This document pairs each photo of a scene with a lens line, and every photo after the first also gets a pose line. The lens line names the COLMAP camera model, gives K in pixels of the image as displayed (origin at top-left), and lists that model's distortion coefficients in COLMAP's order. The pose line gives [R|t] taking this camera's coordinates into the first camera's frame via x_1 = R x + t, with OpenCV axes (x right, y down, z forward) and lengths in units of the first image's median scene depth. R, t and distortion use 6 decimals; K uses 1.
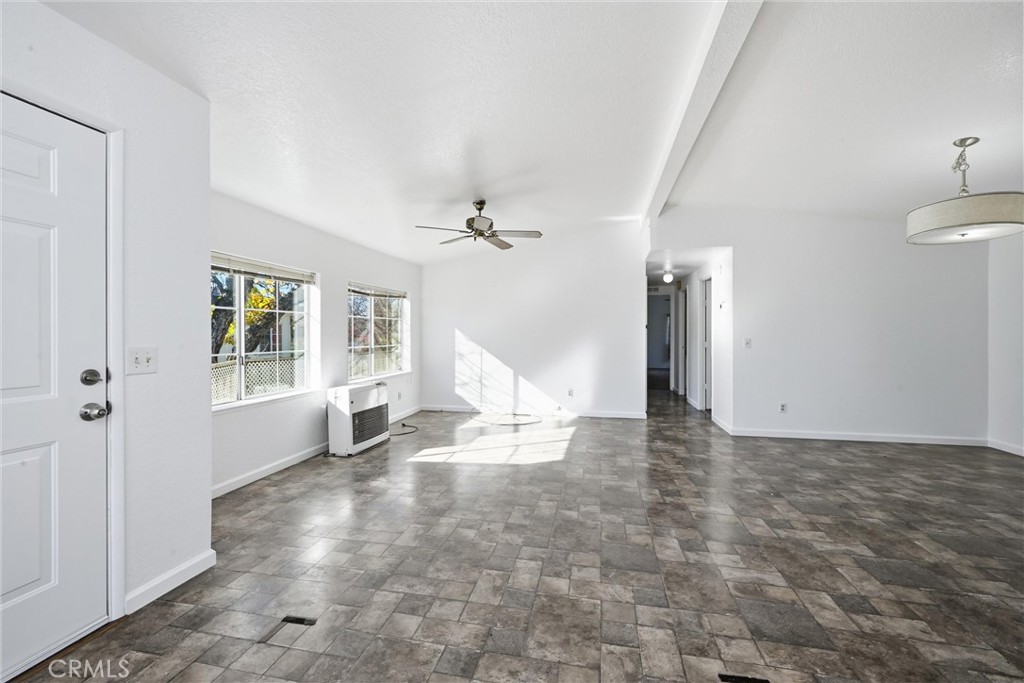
lens RADIAL K [[414.0, 0, 517.3], [0, 414.0, 337.7], [0, 0, 1]] dist [0.001010, 0.000448]
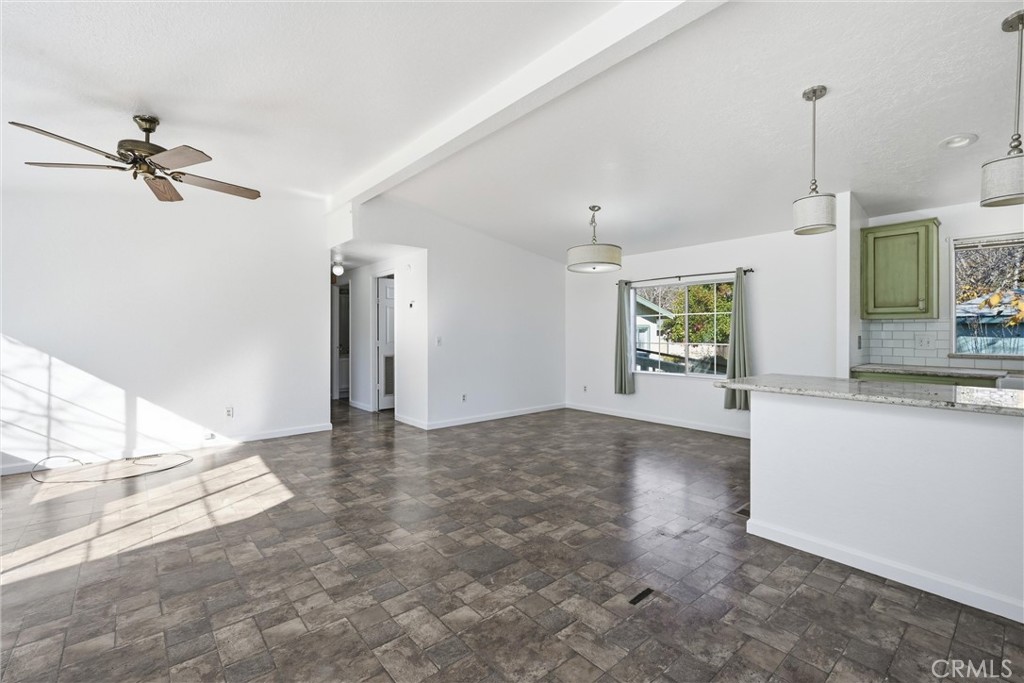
lens RADIAL K [[449.1, 0, 520.4], [0, 449.1, 338.3], [0, 0, 1]] dist [0.001467, 0.000272]
pose [[0.603076, -0.008797, 0.797636, -0.373719], [0.004689, 0.999961, 0.007483, -0.004559], [-0.797670, -0.000772, 0.603093, 0.200686]]
